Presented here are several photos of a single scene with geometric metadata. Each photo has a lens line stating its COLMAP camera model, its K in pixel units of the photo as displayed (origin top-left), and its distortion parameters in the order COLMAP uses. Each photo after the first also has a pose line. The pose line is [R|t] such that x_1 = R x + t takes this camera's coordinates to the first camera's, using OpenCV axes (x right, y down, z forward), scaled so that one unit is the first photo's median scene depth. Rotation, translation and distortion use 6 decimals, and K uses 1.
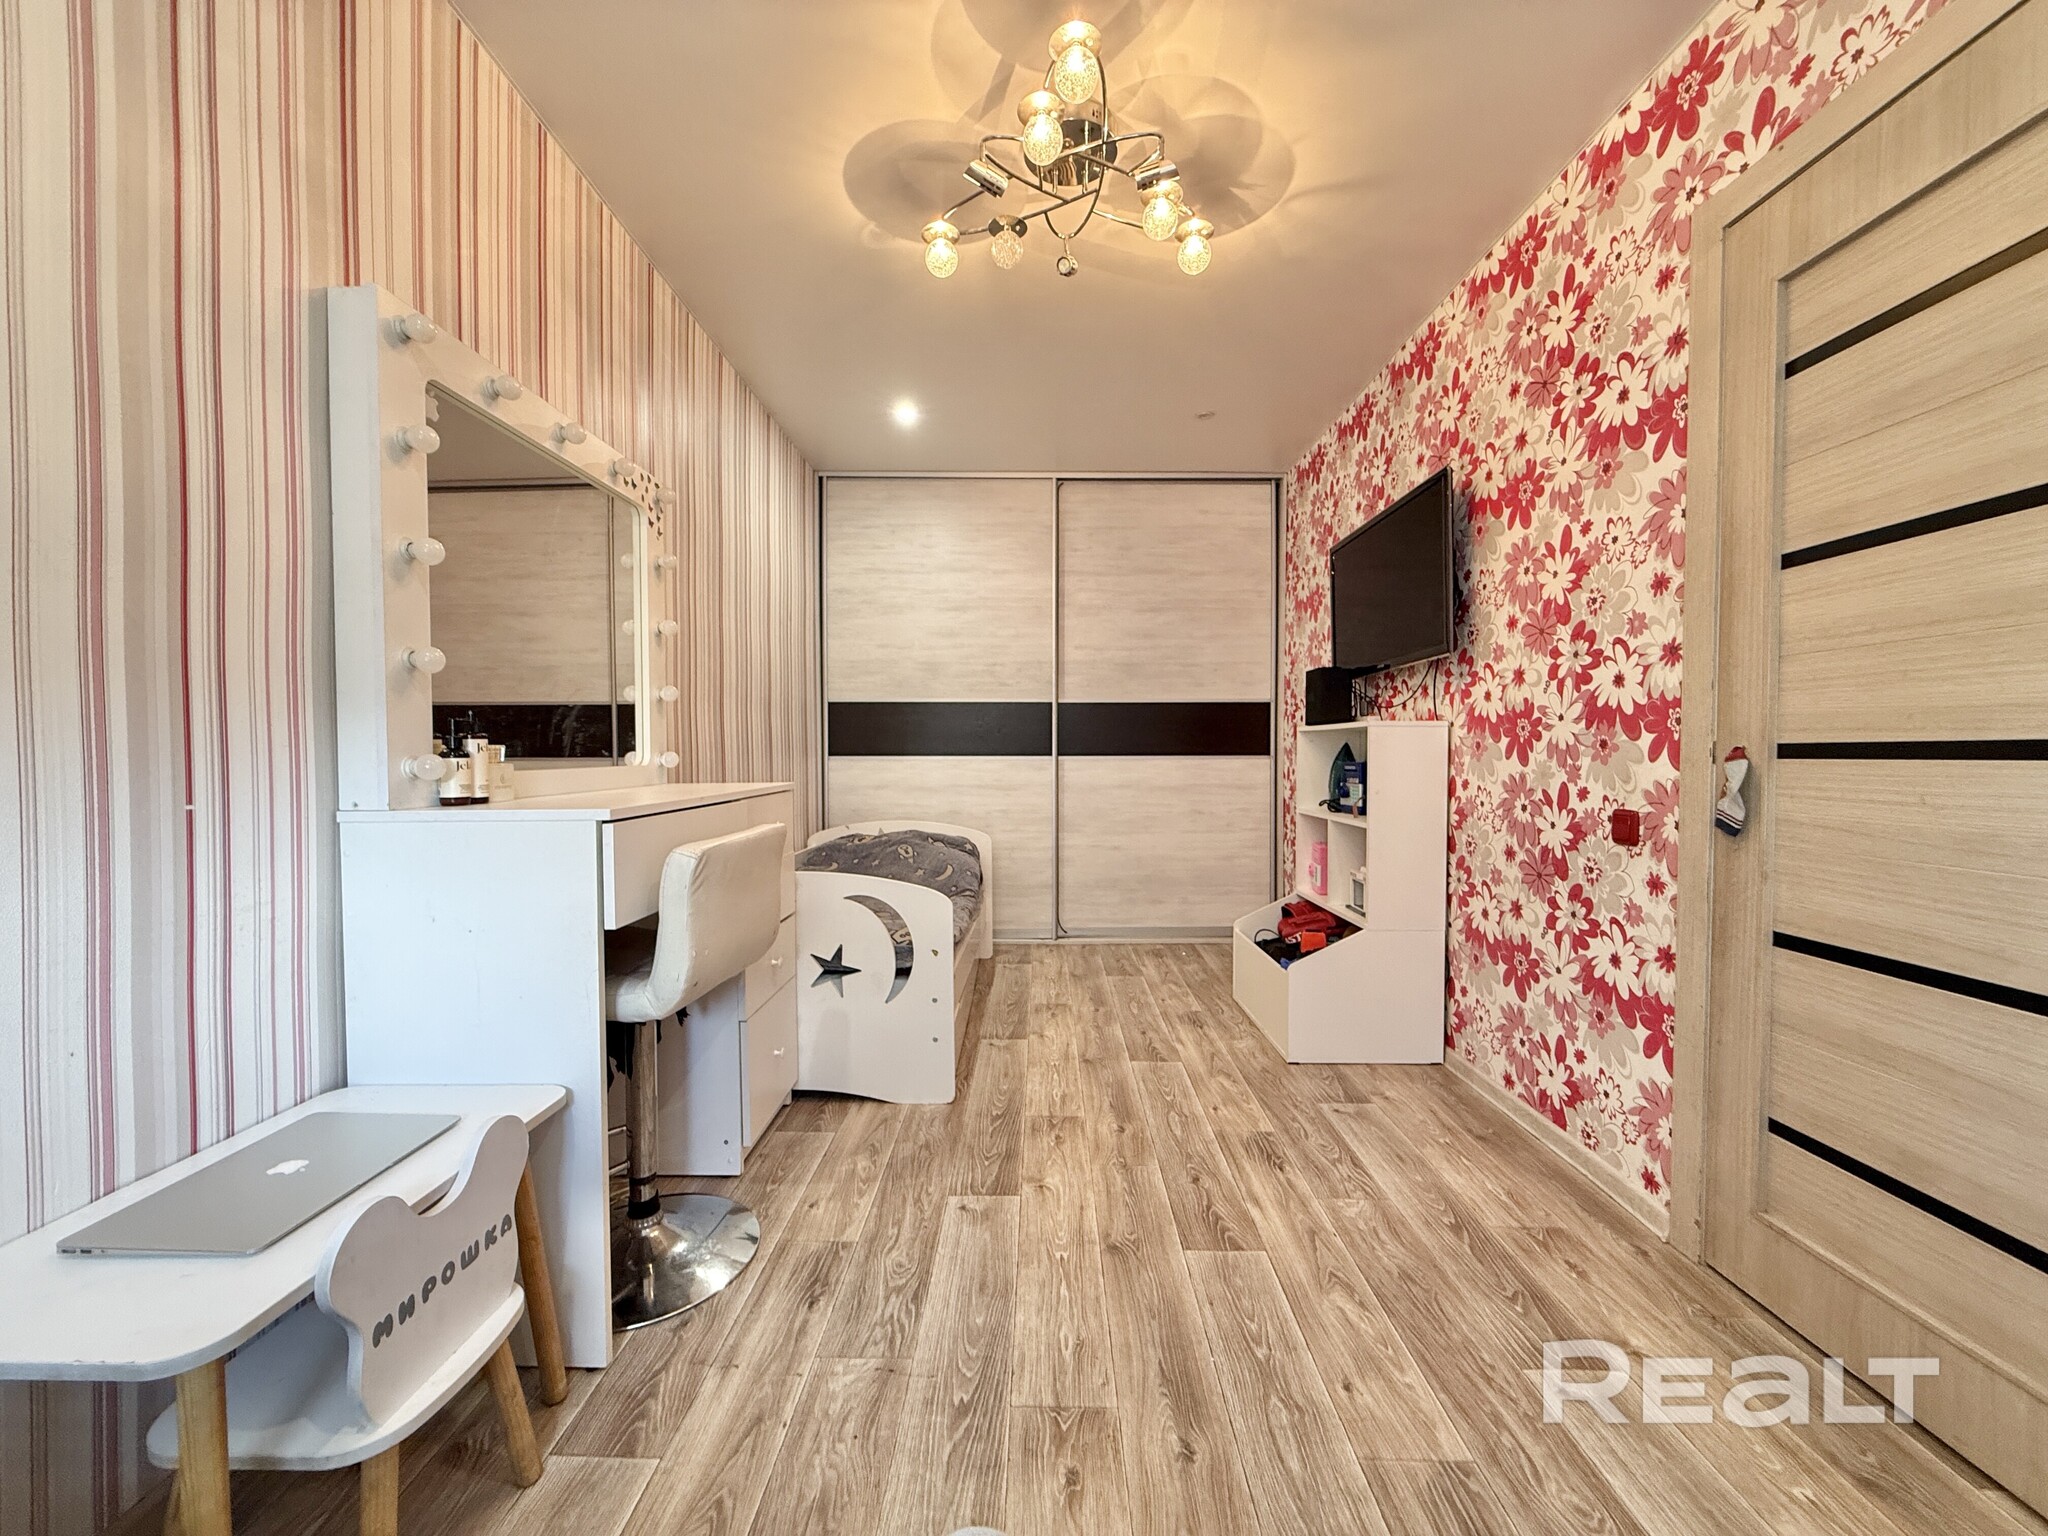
lens RADIAL K [[817.2, 0, 1018.4], [0, 817.2, 769.4], [0, 0, 1]] dist [0.002103, 0.000247]
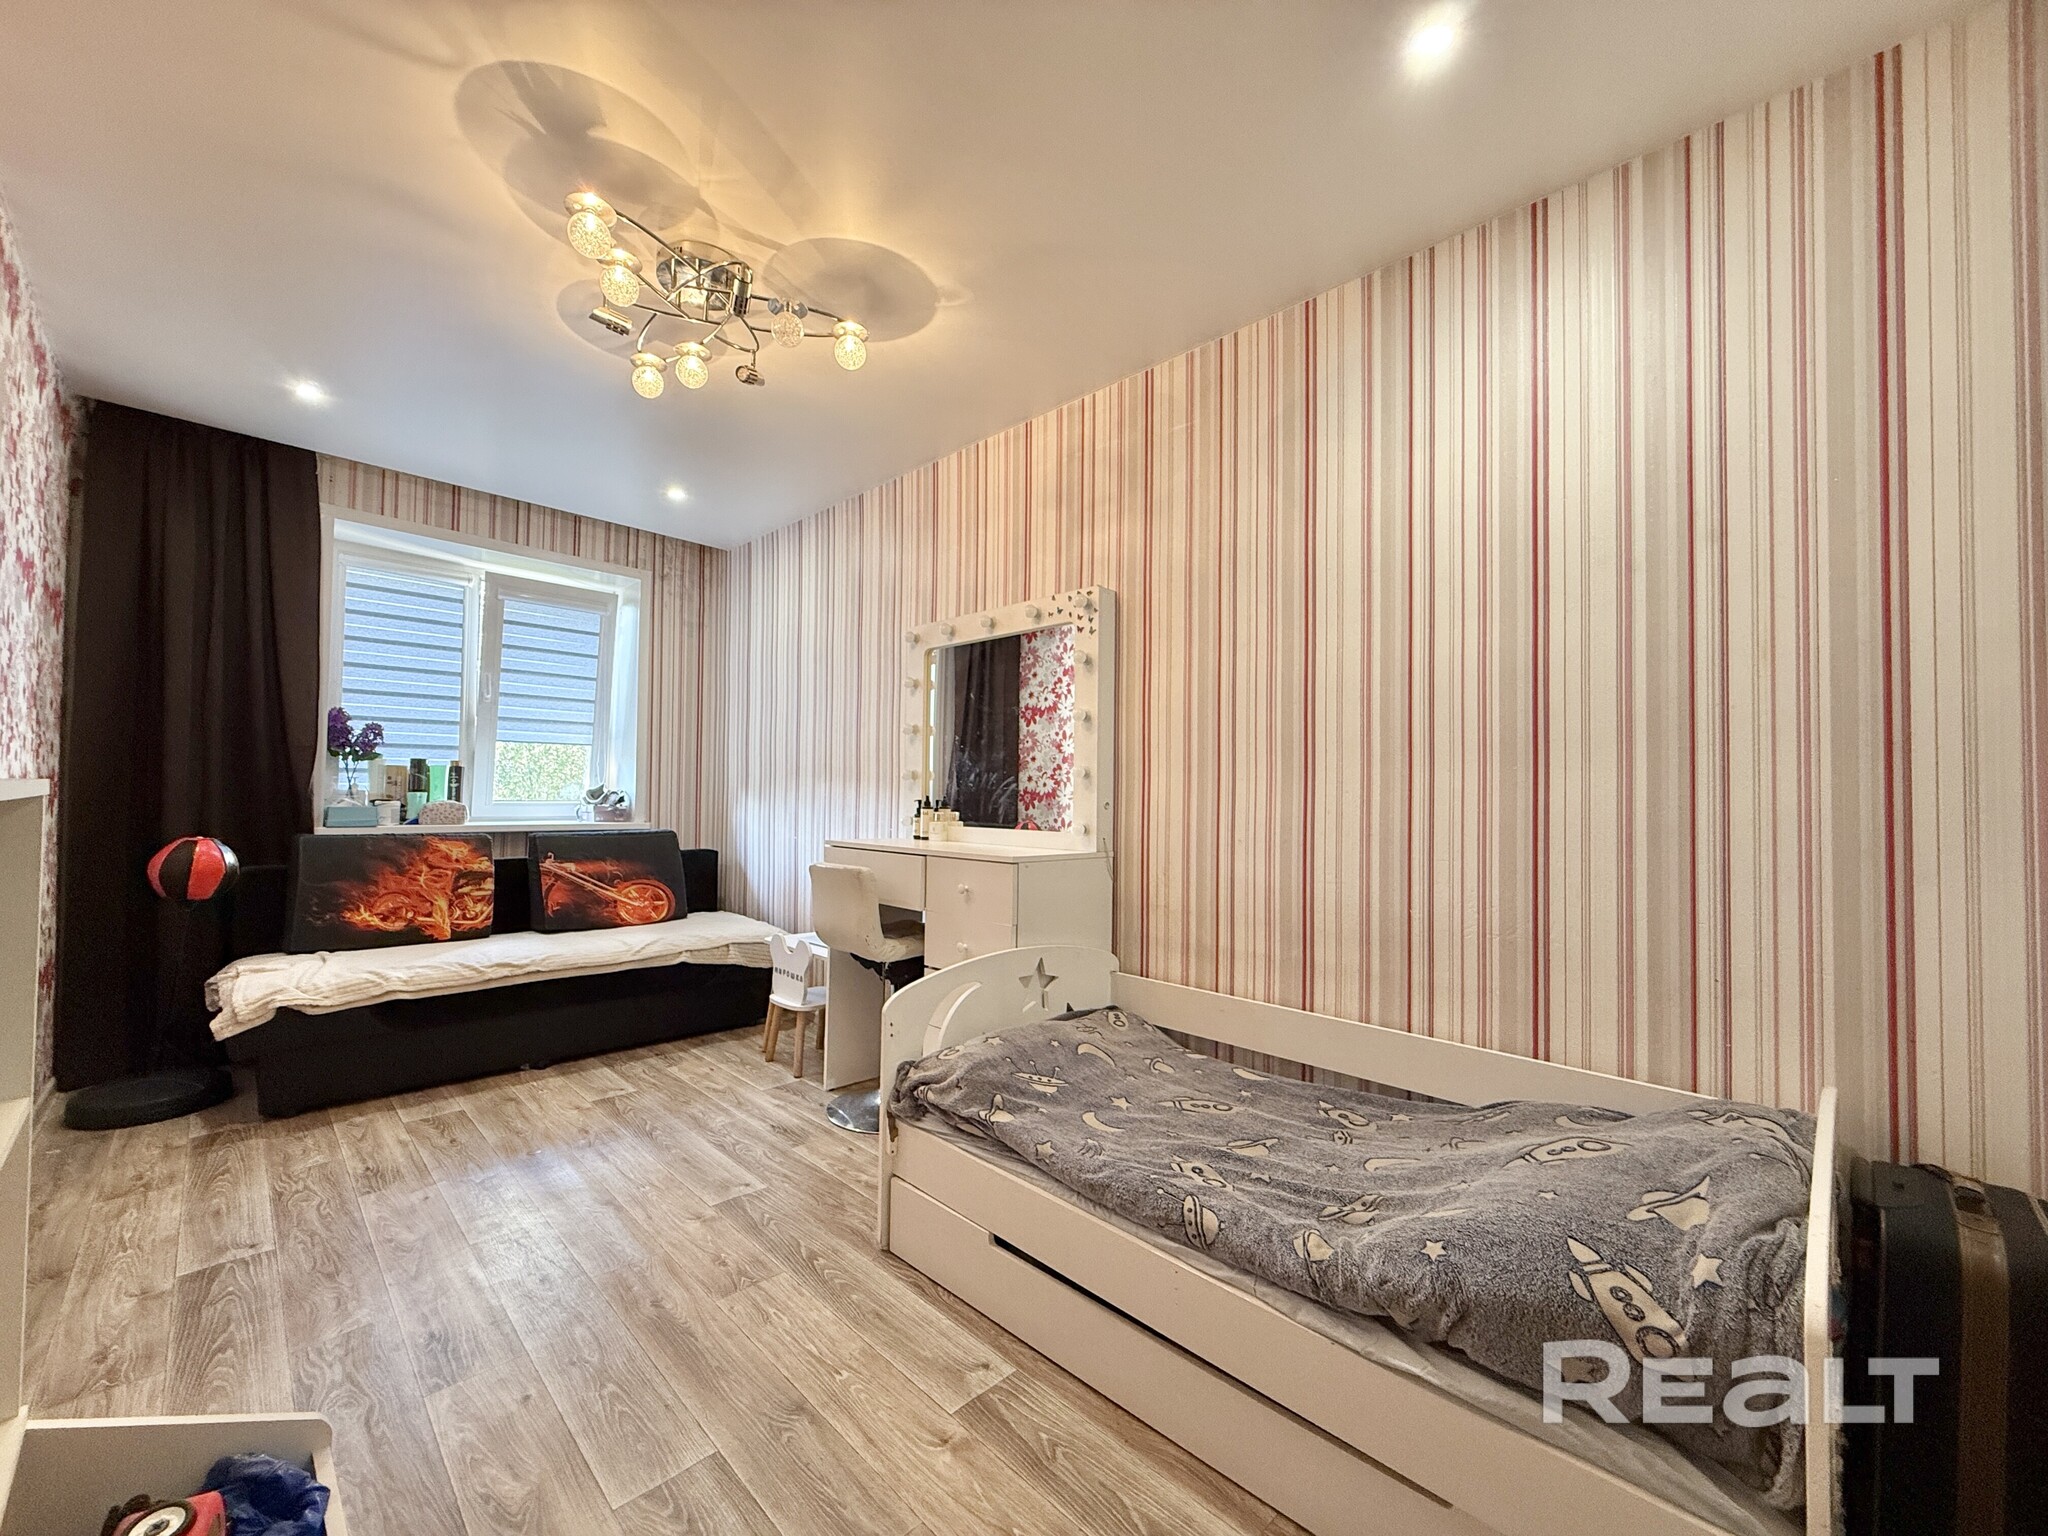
lens RADIAL K [[817.2, 0, 1018.4], [0, 817.2, 769.4], [0, 0, 1]] dist [0.002103, 0.000247]
pose [[-0.694958, -0.026647, -0.718556, 0.486105], [-0.028318, 0.999552, -0.009680, -0.088389], [0.718492, 0.013621, -0.695401, 1.870114]]
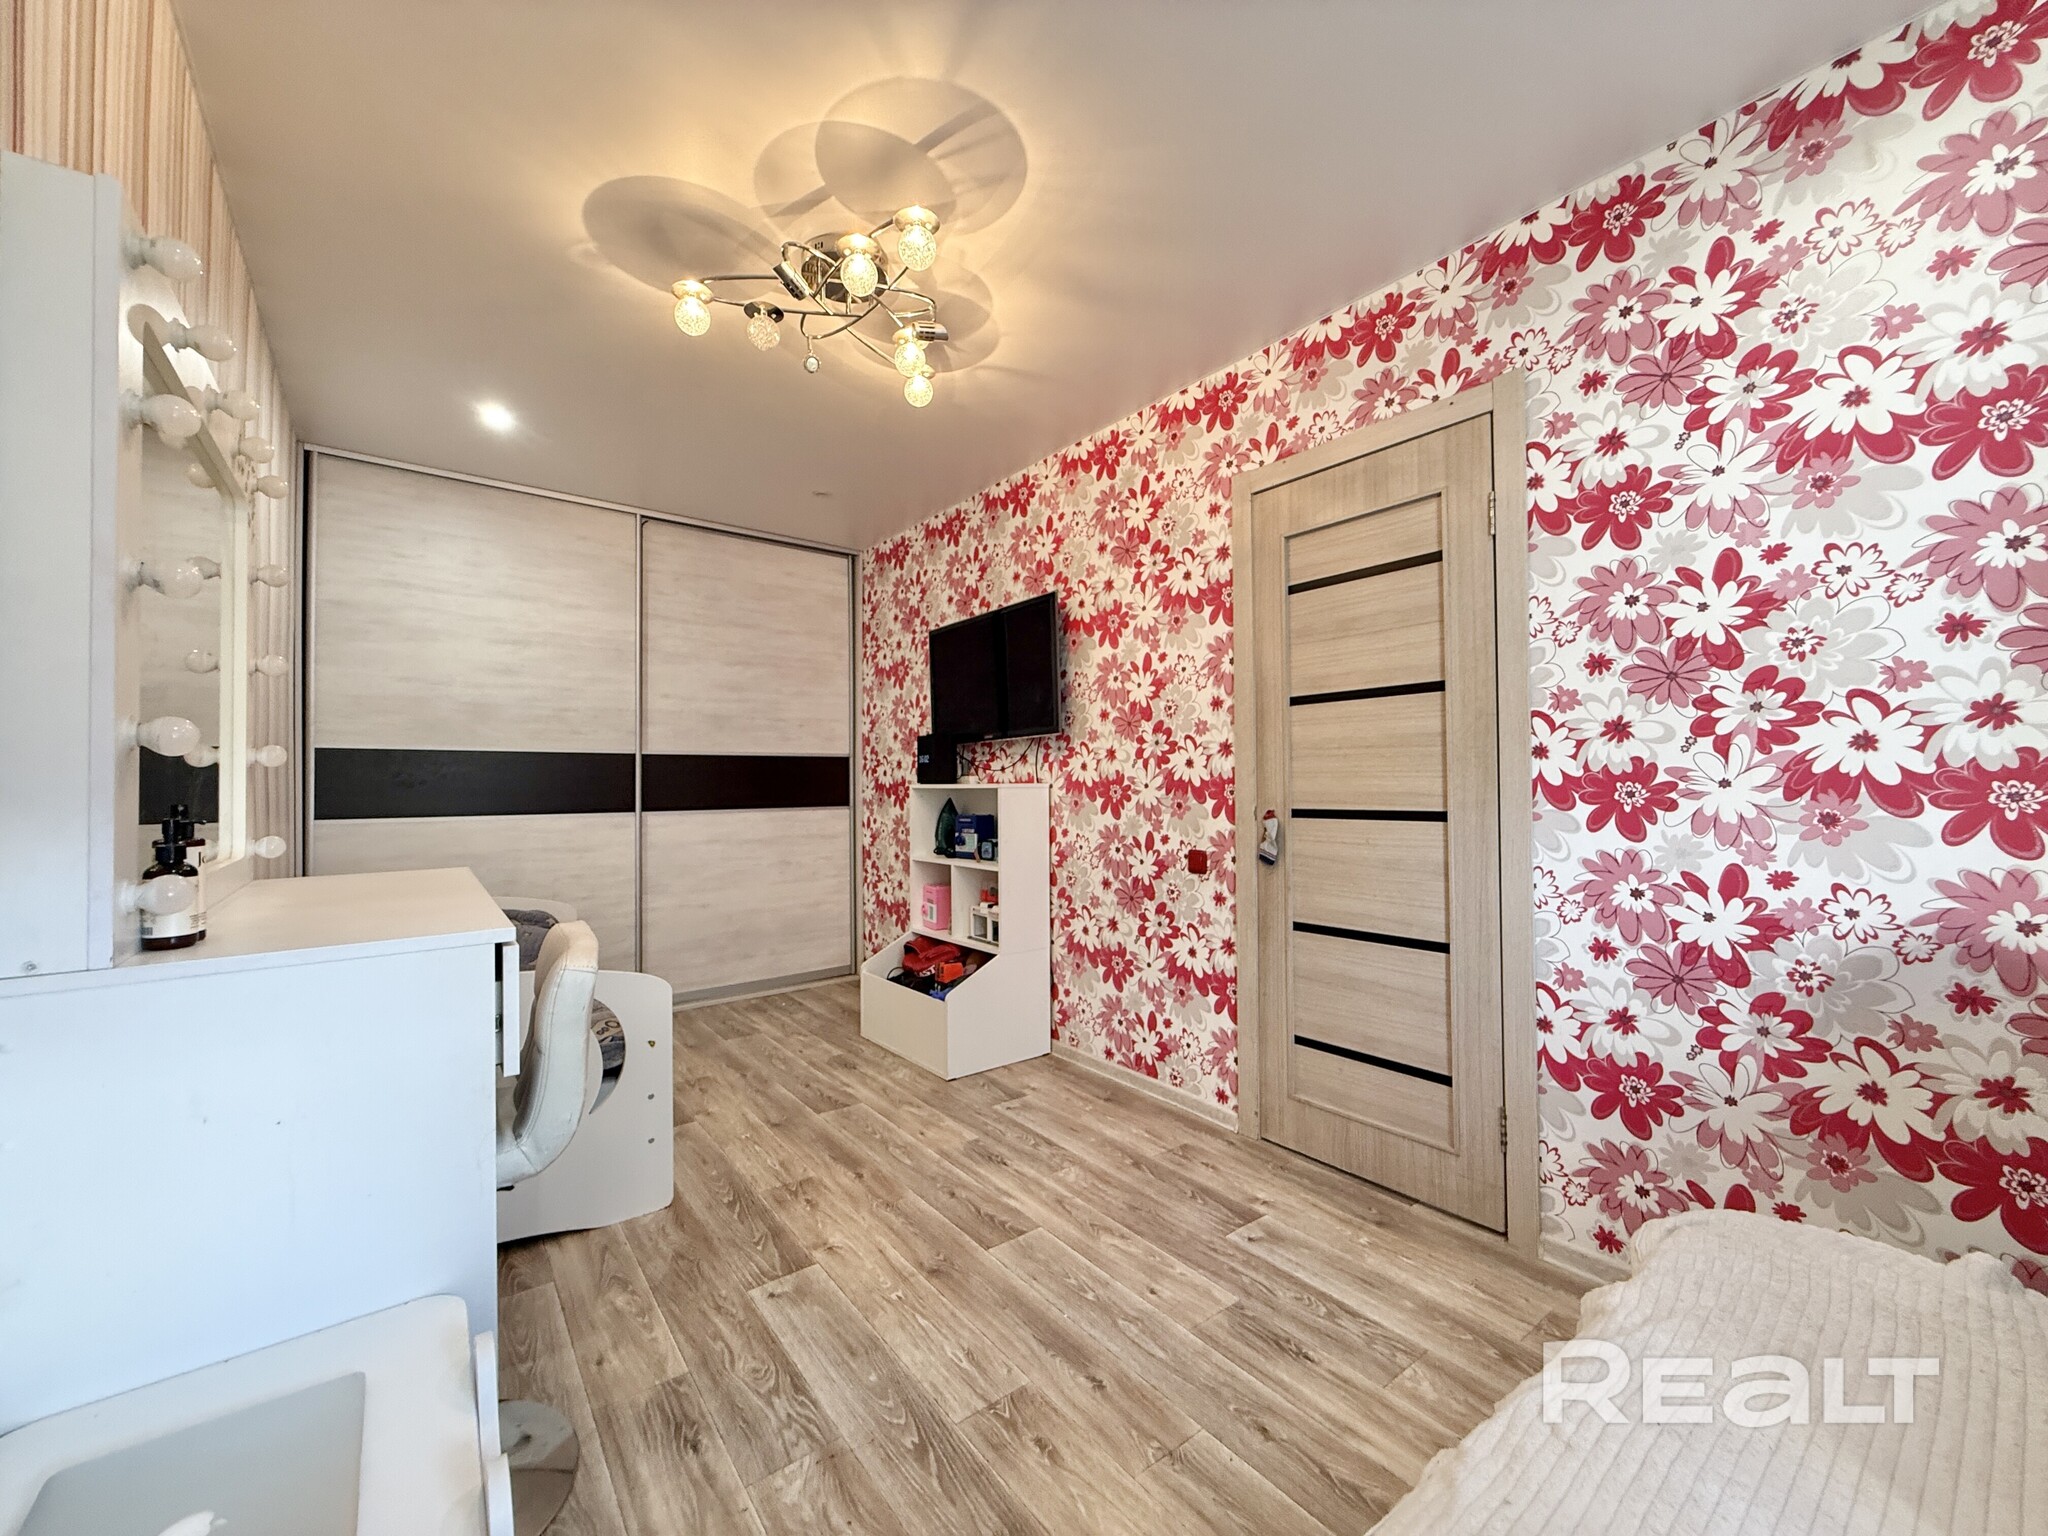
lens RADIAL K [[817.2, 0, 1018.4], [0, 817.2, 769.4], [0, 0, 1]] dist [0.002103, 0.000247]
pose [[0.784705, 0.006383, 0.619837, -0.386242], [0.020875, 0.999108, -0.036716, -0.043593], [-0.619518, 0.041750, 0.783871, 0.020685]]
